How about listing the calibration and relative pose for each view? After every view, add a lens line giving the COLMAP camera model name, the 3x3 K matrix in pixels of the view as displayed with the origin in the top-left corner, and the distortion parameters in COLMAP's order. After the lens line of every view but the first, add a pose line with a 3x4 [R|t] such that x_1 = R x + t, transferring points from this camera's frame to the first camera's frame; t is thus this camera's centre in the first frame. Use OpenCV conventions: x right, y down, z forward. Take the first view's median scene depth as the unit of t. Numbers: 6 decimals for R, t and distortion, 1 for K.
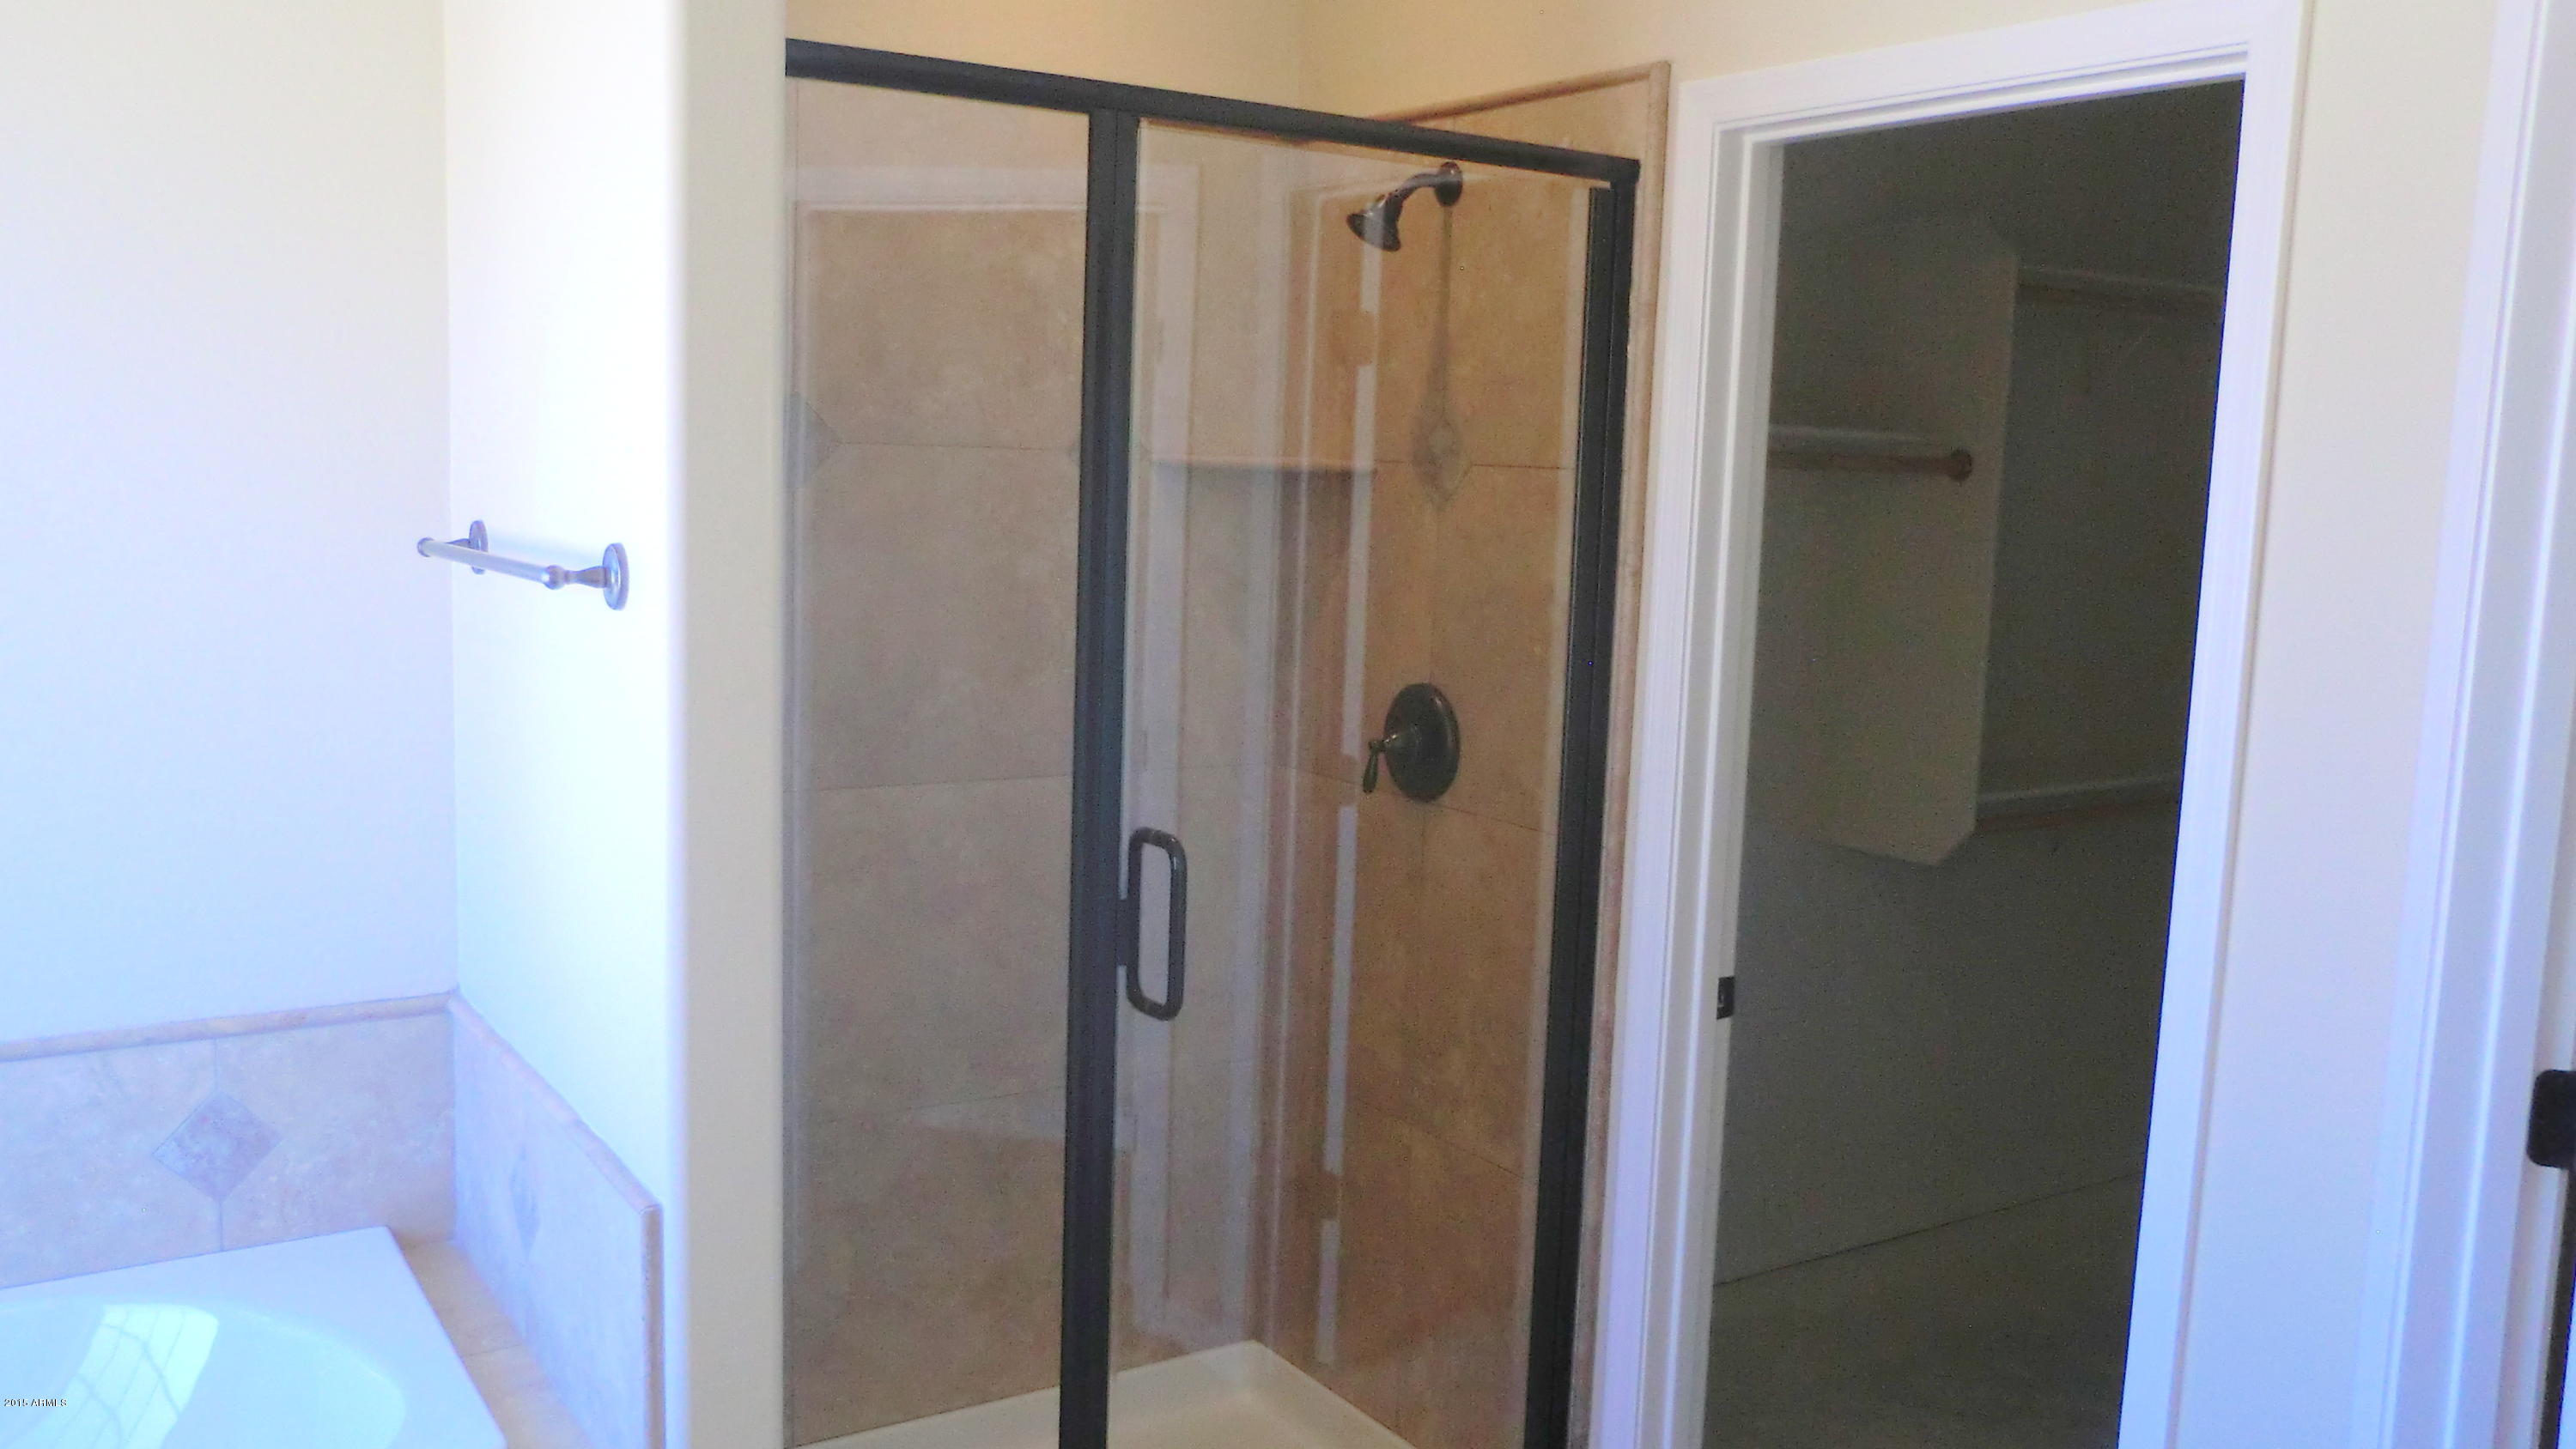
lens RADIAL K [[2102.4, 0, 1297.0], [0, 2102.4, 718.4], [0, 0, 1]] dist [-0.087829, 0.116352]
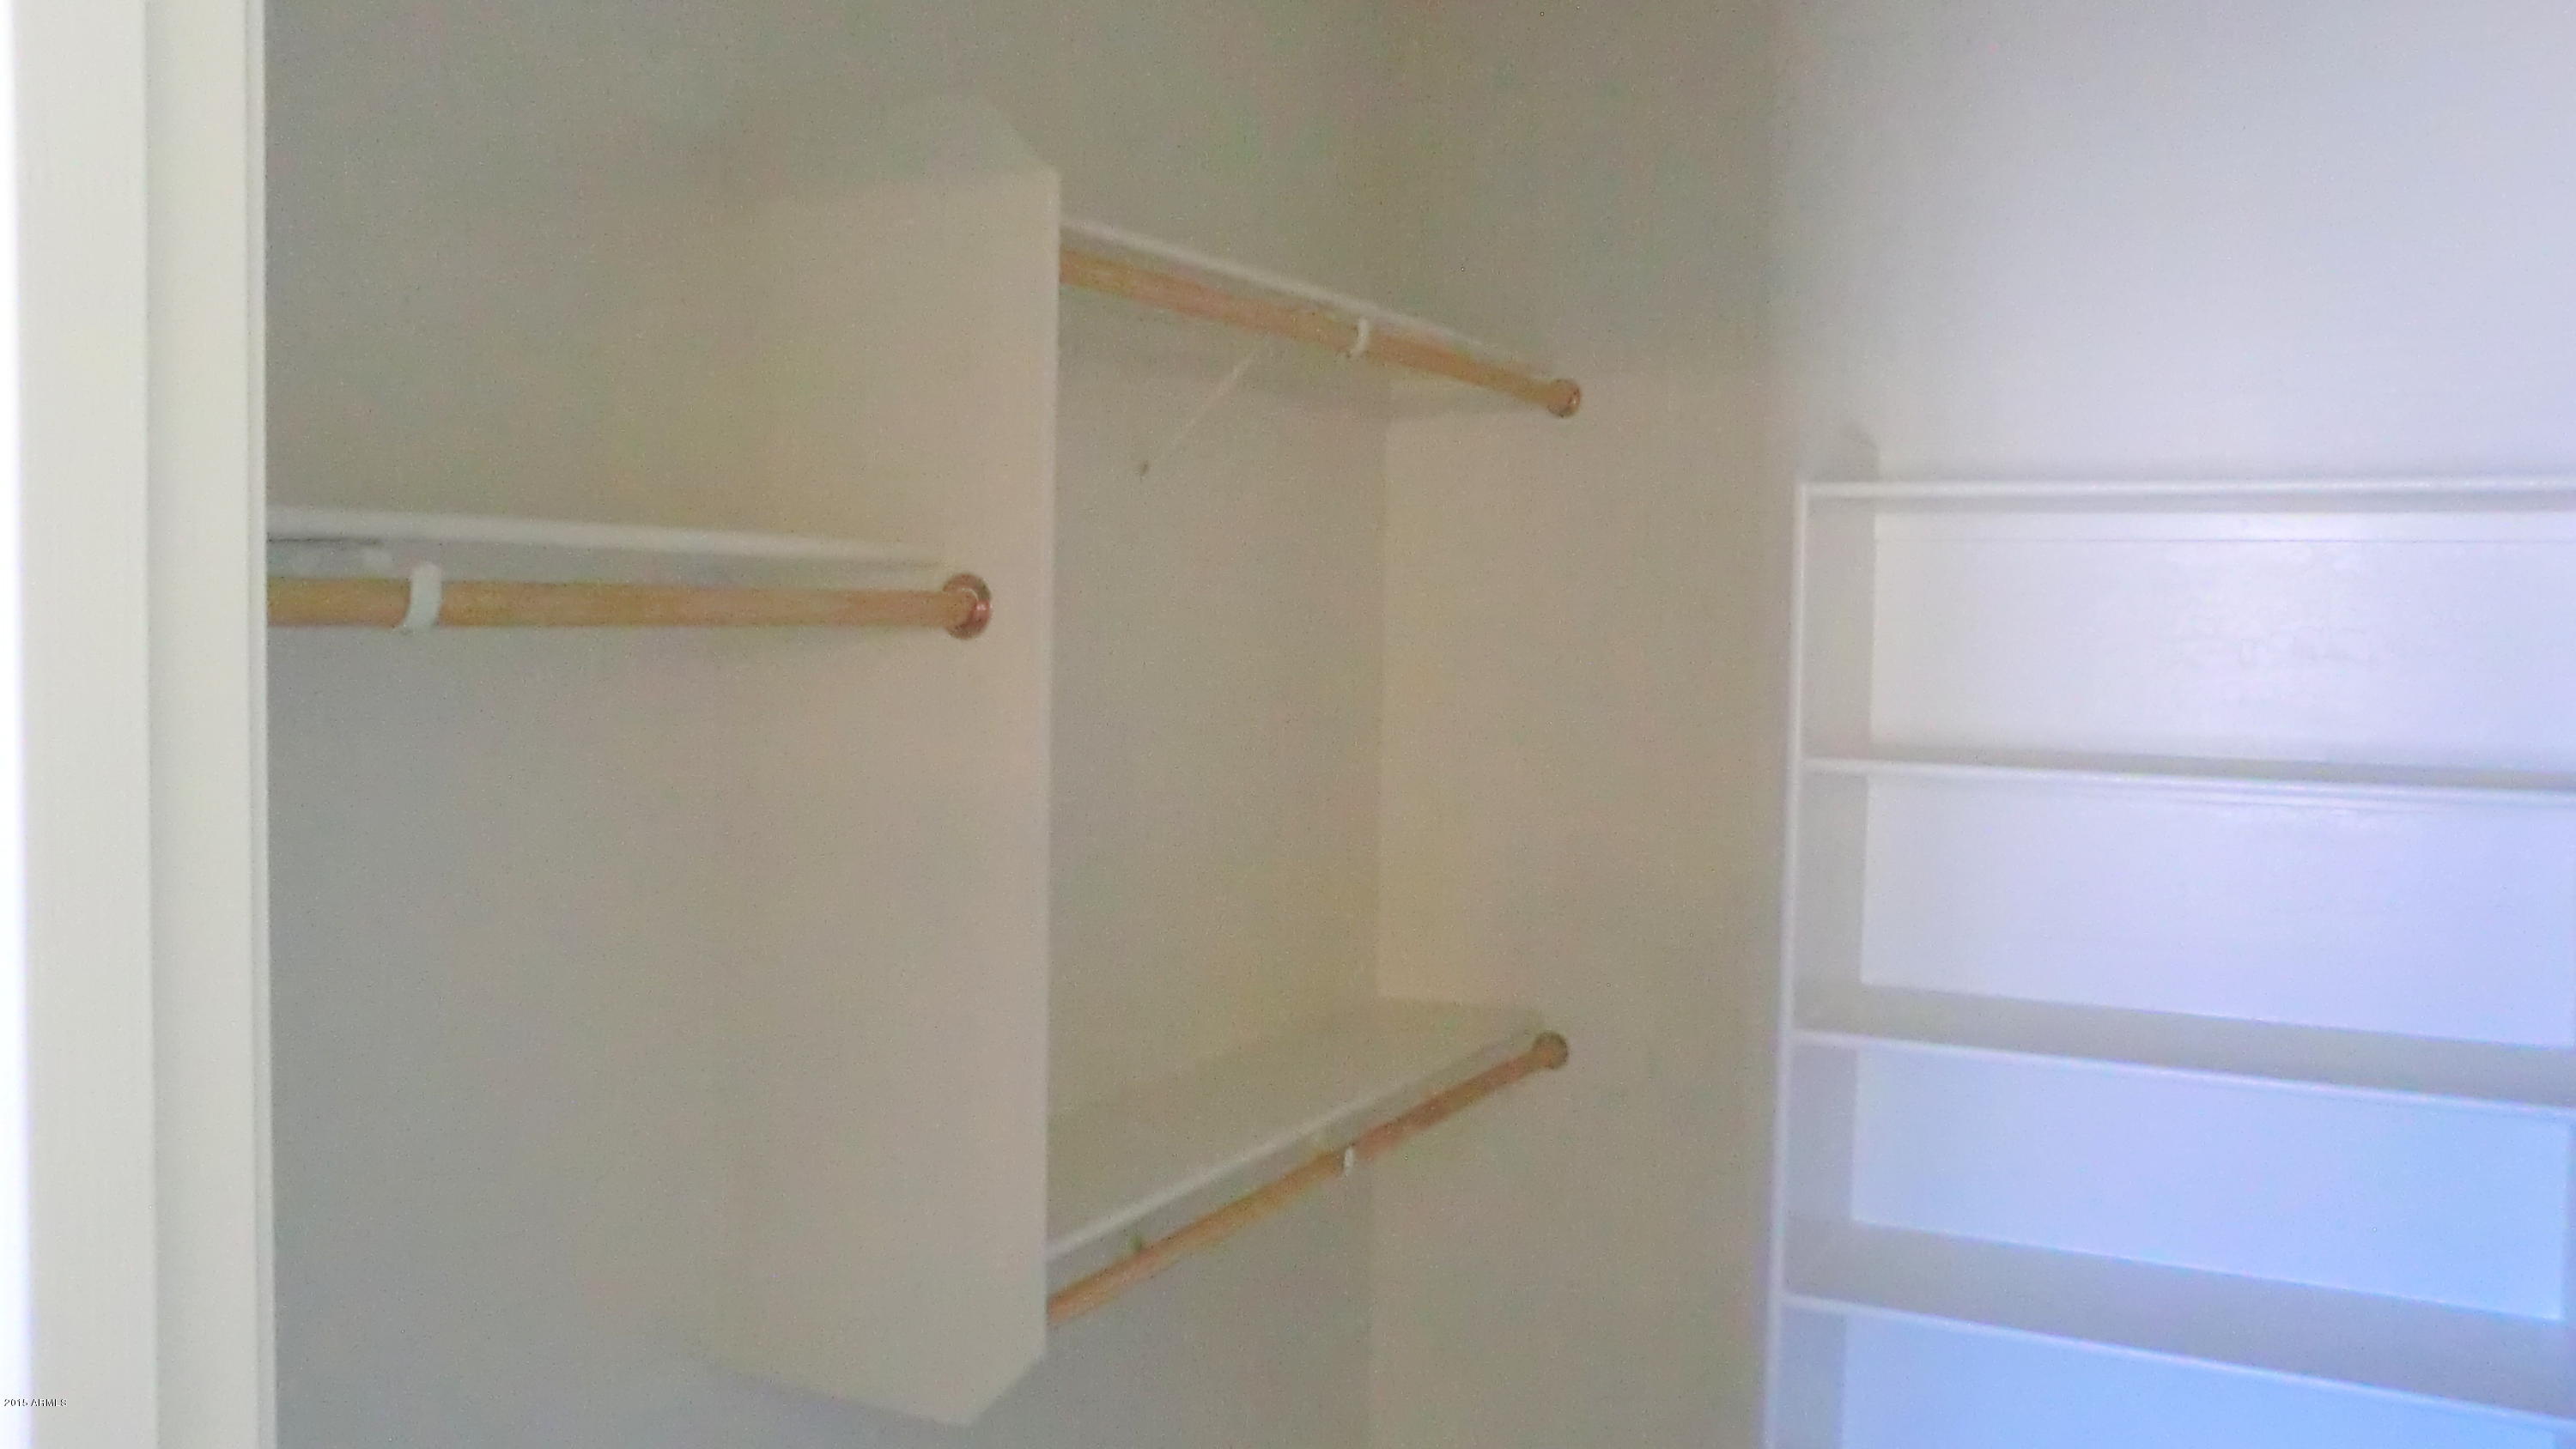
lens RADIAL K [[2102.4, 0, 1297.0], [0, 2102.4, 718.4], [0, 0, 1]] dist [-0.087829, 0.116352]
pose [[0.903925, -0.052935, 0.424402, 0.227259], [0.077336, 0.996184, -0.040464, -0.088976], [-0.420641, 0.069398, 0.904569, 0.671407]]
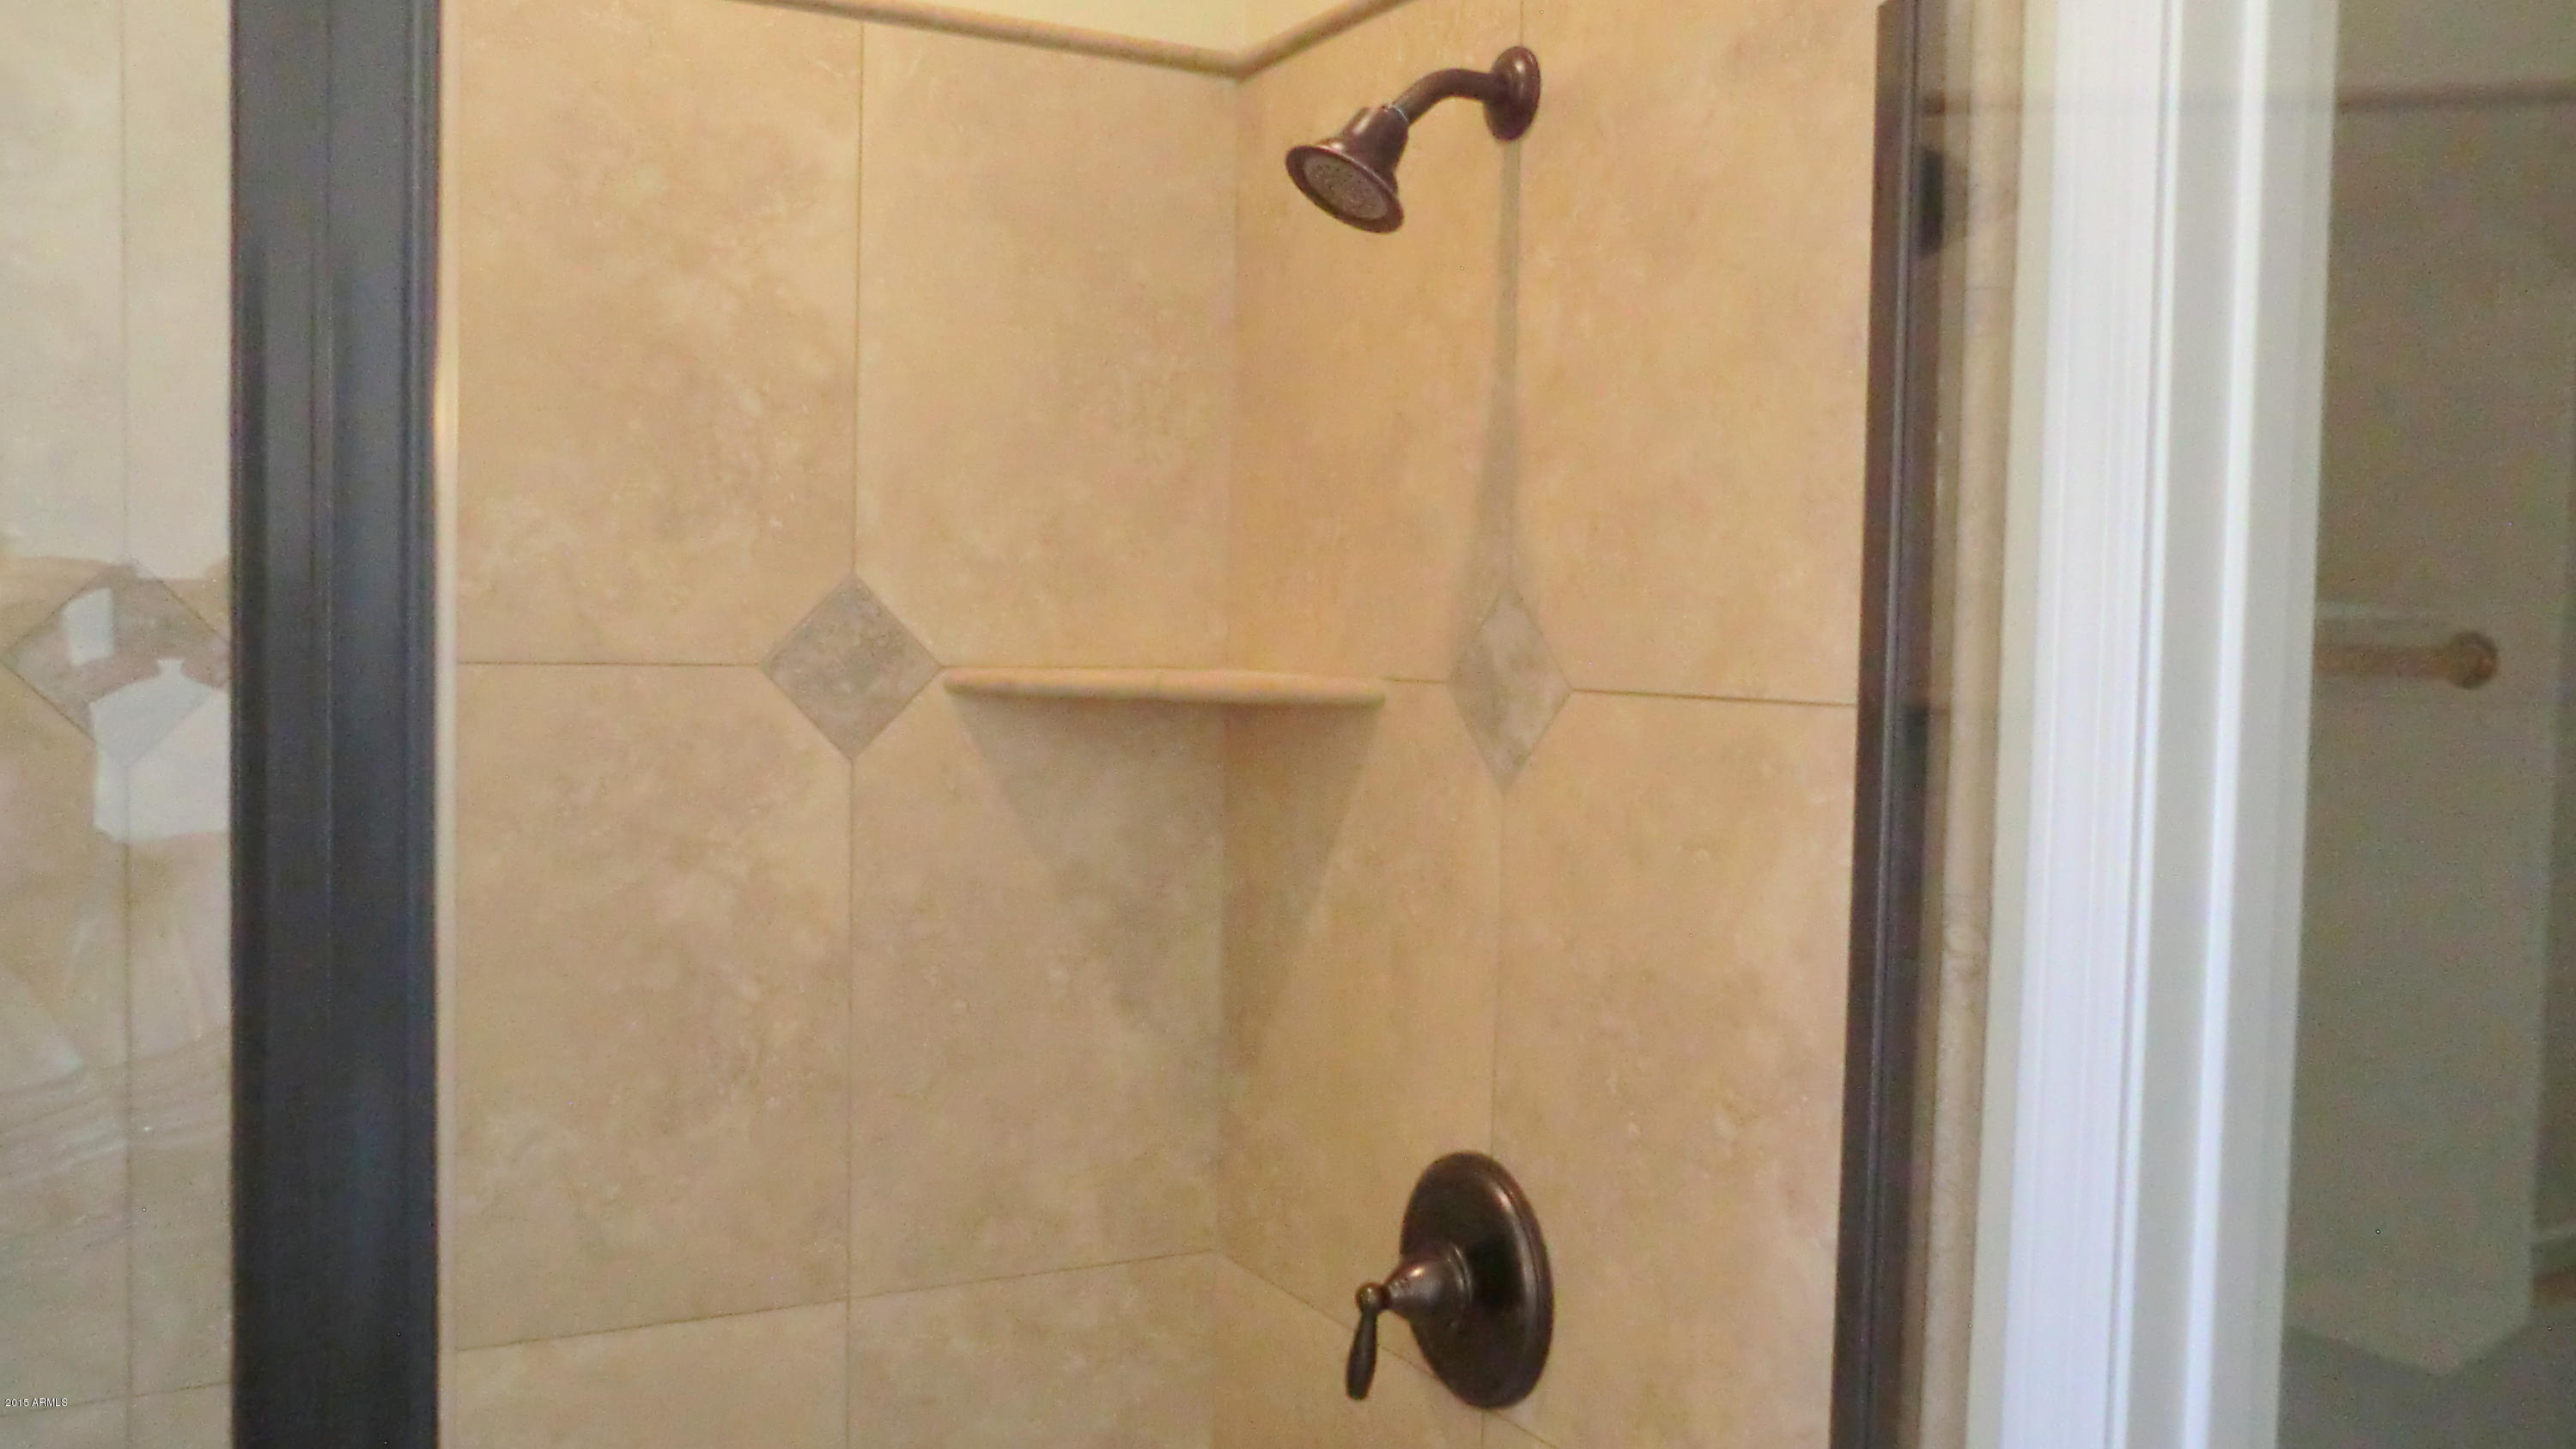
lens RADIAL K [[2102.4, 0, 1297.0], [0, 2102.4, 718.4], [0, 0, 1]] dist [-0.087829, 0.116352]
pose [[0.996168, -0.010465, -0.086828, 0.062651], [0.002859, 0.996182, -0.087257, -0.074091], [0.087410, 0.086674, 0.992395, 0.534966]]
